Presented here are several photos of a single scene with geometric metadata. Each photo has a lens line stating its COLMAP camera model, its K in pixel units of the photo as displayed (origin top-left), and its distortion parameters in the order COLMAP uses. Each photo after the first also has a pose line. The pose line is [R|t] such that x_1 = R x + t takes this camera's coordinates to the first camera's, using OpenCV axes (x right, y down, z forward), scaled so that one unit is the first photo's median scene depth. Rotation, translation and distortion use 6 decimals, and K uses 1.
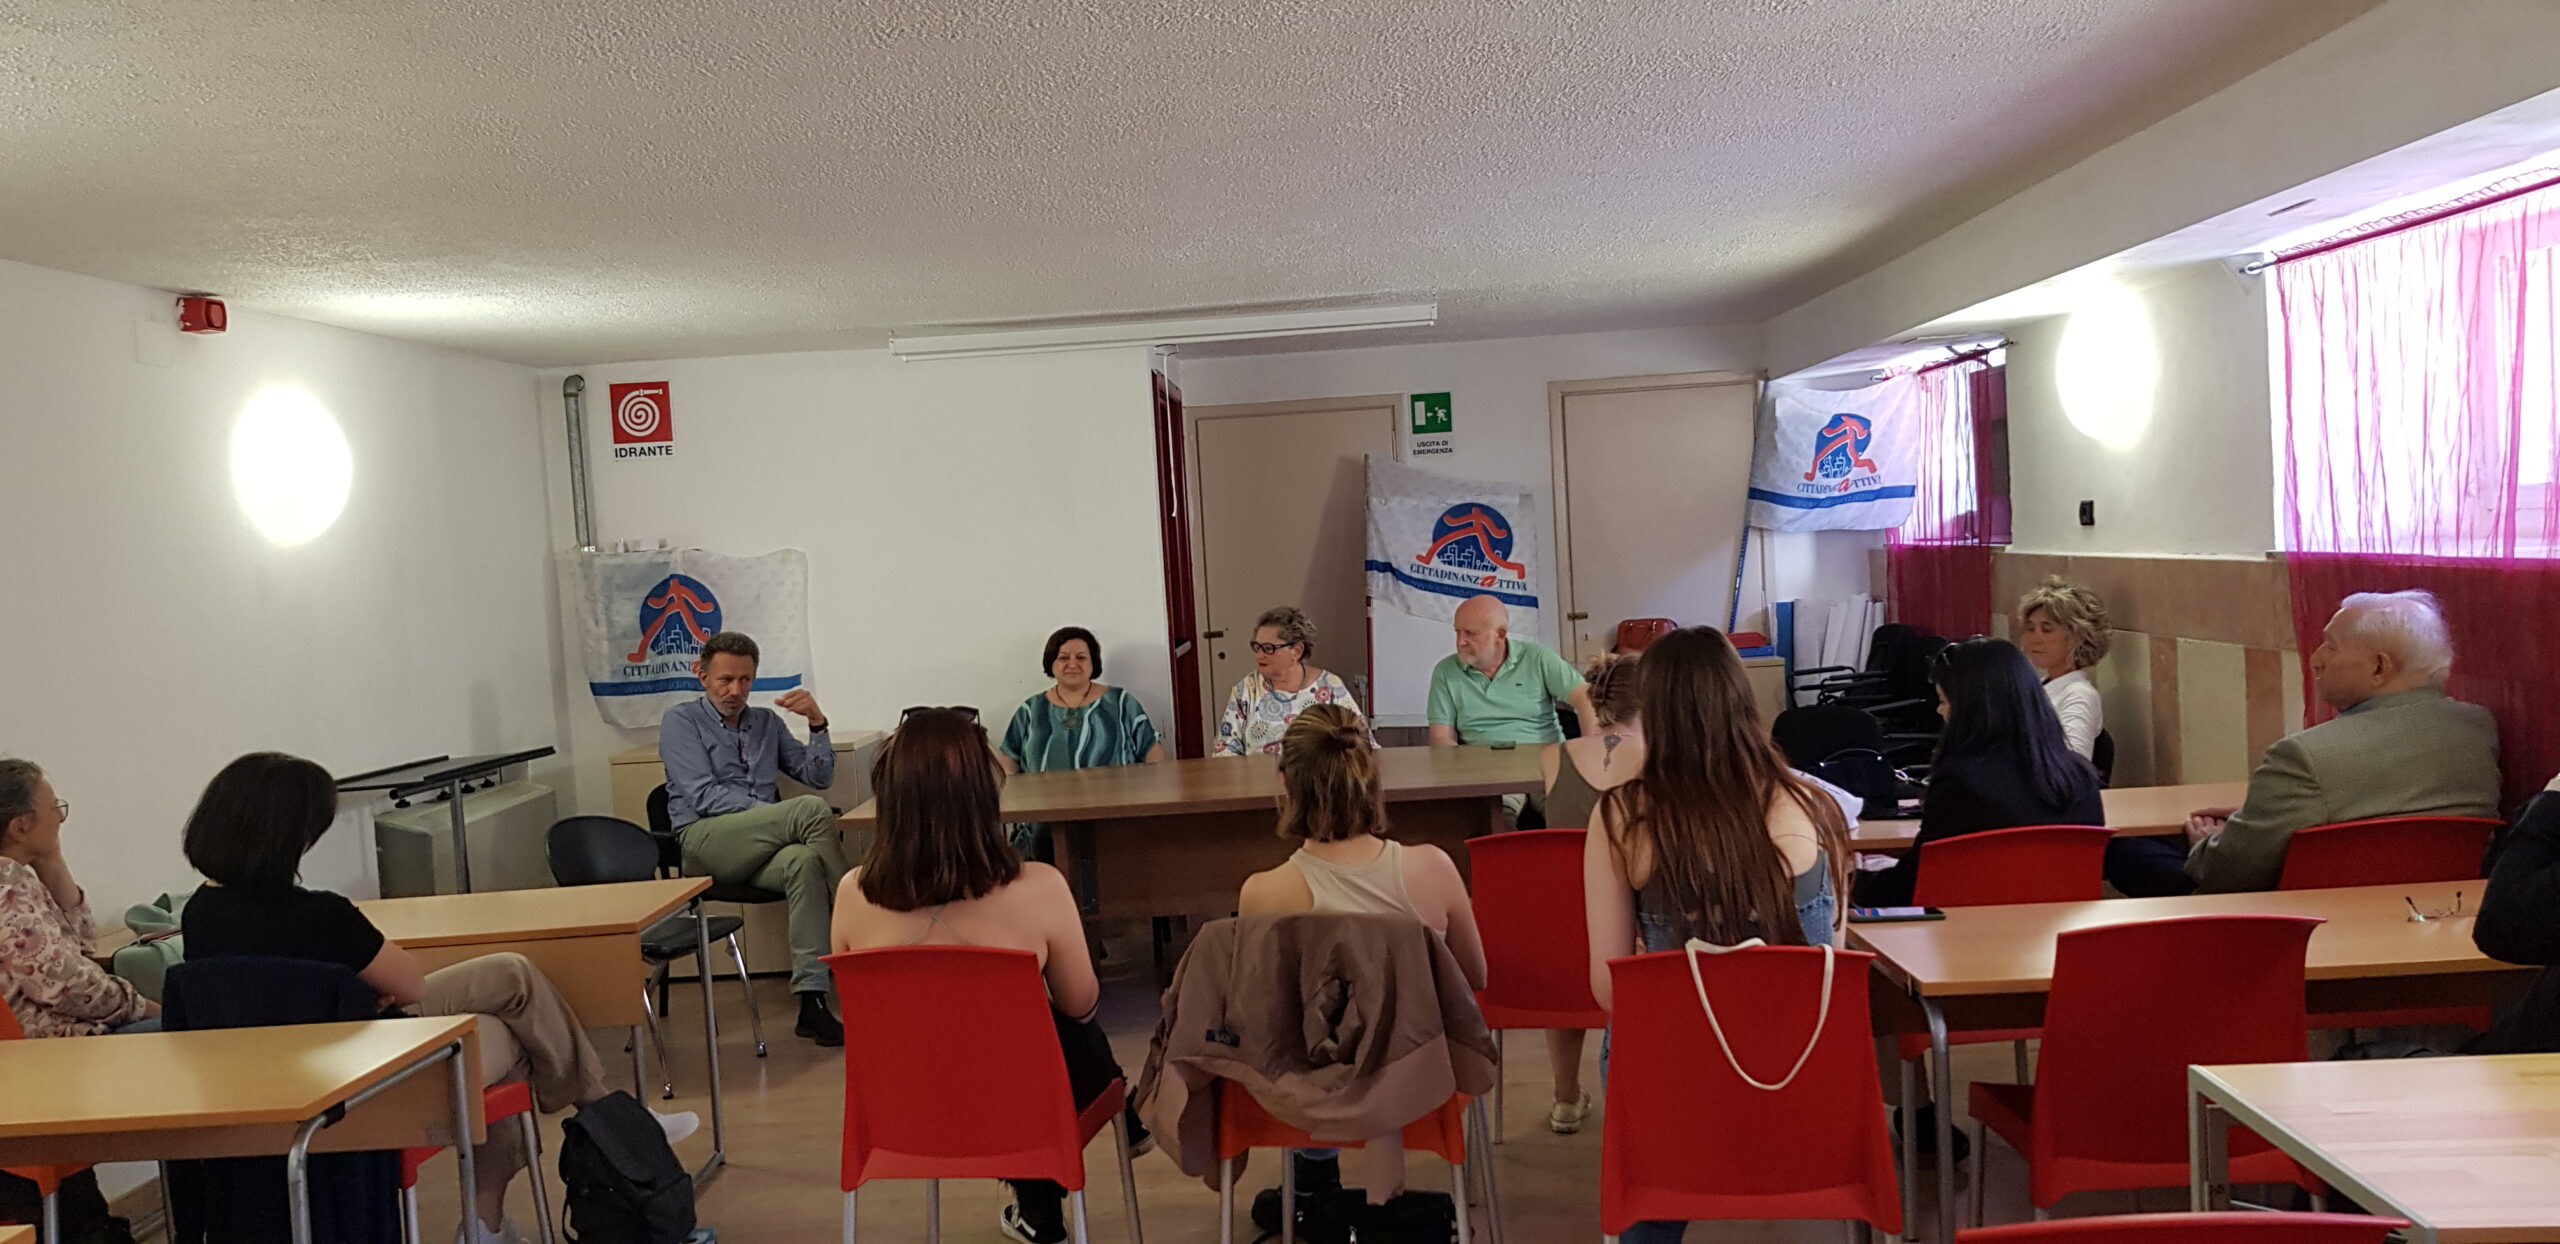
lens RADIAL K [[1951.8, 0, 1287.6], [0, 1951.8, 617.1], [0, 0, 1]] dist [0.040806, -0.073774]
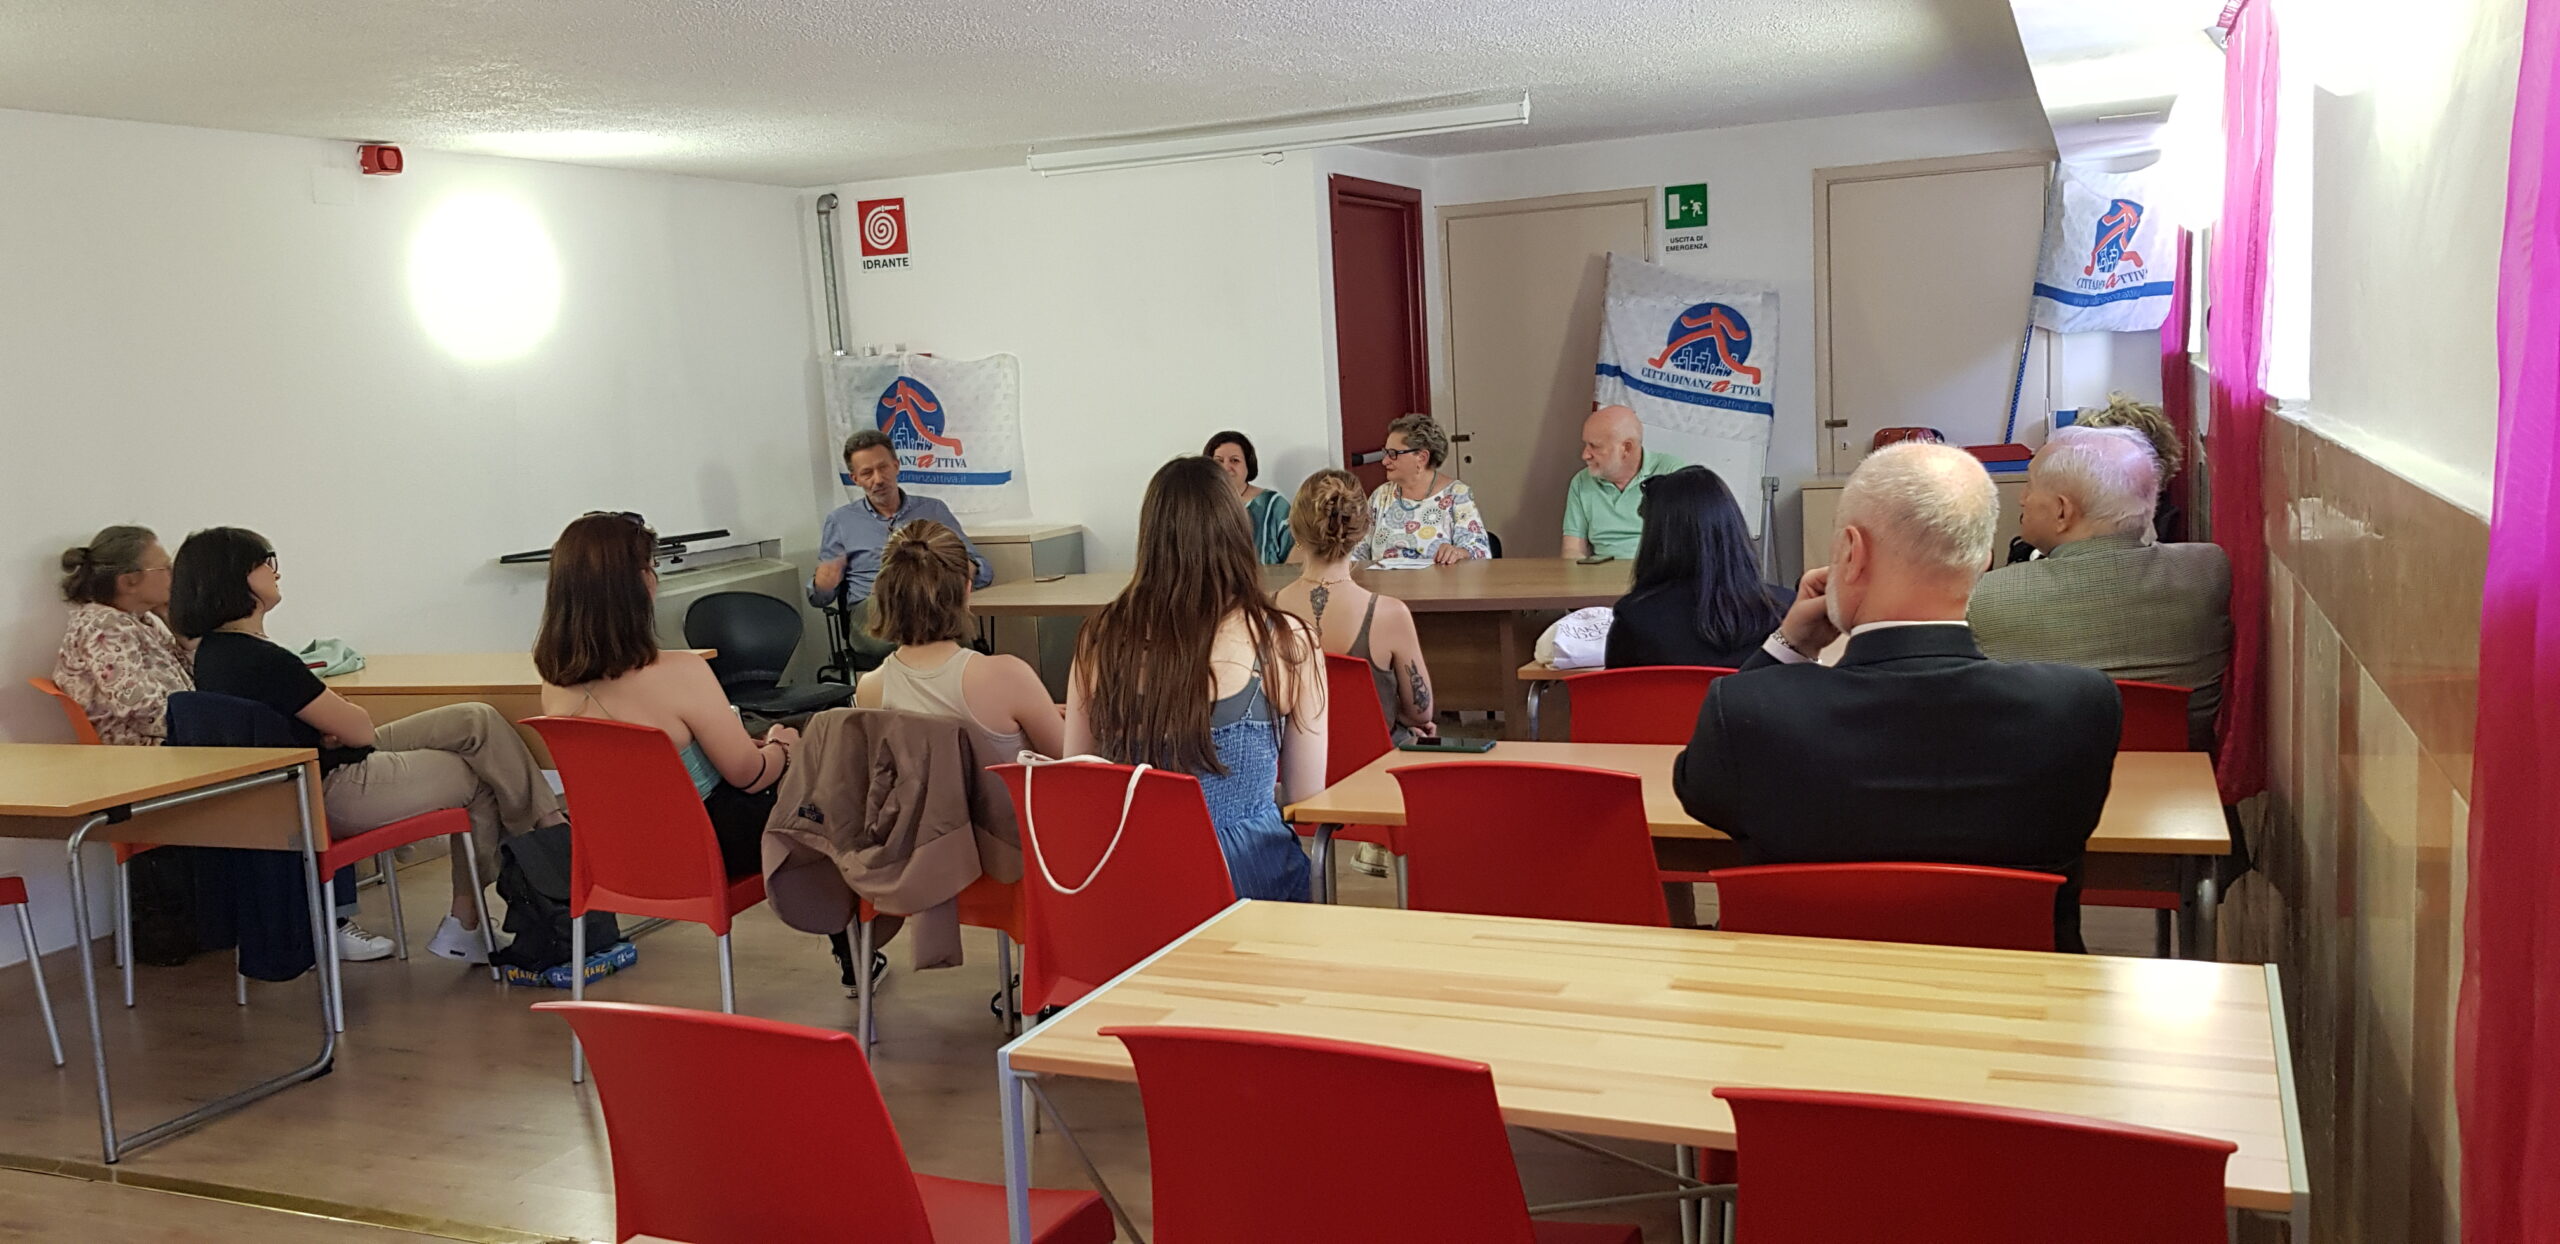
lens RADIAL K [[1951.8, 0, 1234.6], [0, 1951.8, 627.2], [0, 0, 1]] dist [0.040806, -0.073774]
pose [[0.945964, 0.046346, -0.320941, 0.217219], [-0.010257, 0.993515, 0.113237, -0.008254], [0.324108, -0.103826, 0.940305, 0.014111]]
